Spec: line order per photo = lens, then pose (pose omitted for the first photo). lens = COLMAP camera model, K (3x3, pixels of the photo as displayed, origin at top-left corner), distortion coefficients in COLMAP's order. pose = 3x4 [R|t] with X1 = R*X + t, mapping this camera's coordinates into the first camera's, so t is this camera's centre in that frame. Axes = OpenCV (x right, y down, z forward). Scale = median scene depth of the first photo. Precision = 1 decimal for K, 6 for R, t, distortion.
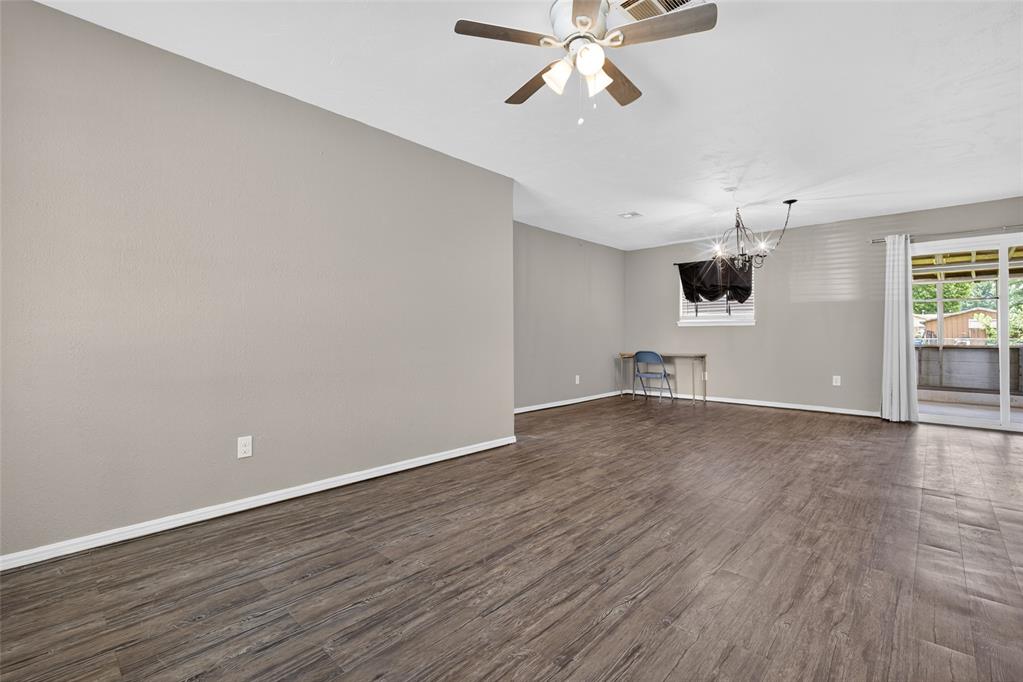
lens RADIAL K [[445.5, 0, 511.5], [0, 445.5, 341.0], [0, 0, 1]] dist [0.000715, 0.000096]
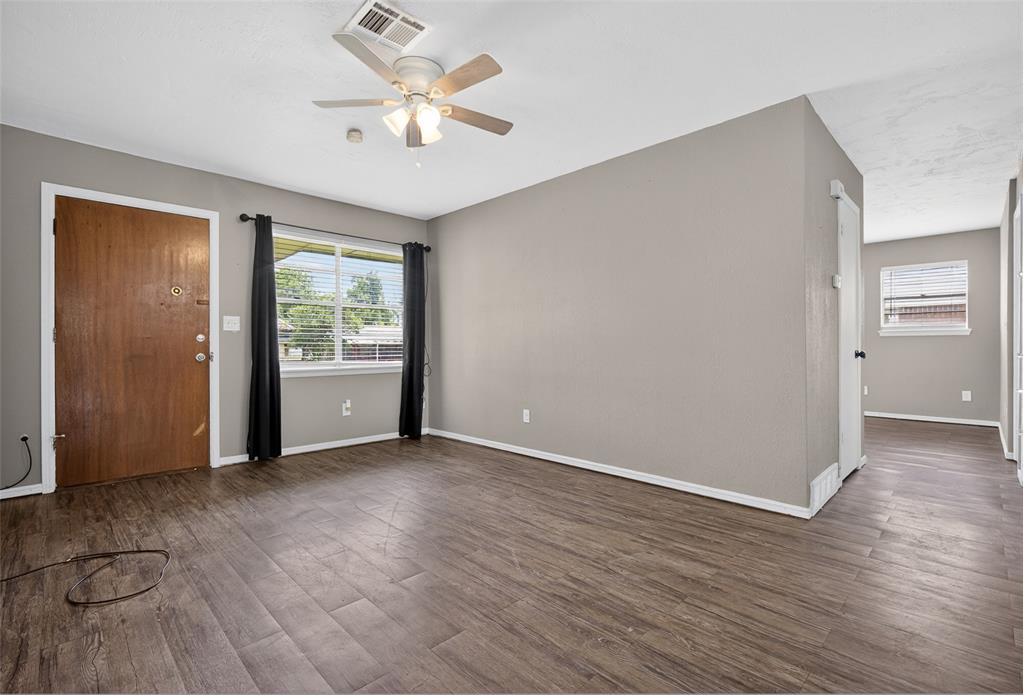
lens RADIAL K [[466.9, 0, 511.5], [0, 466.9, 347.5], [0, 0, 1]] dist [0.000039, -0.000042]
pose [[-0.032774, -0.002405, -0.999460, 0.963692], [-0.010680, 0.999941, -0.002056, -0.000777], [0.999406, 0.010606, -0.032797, 0.901711]]
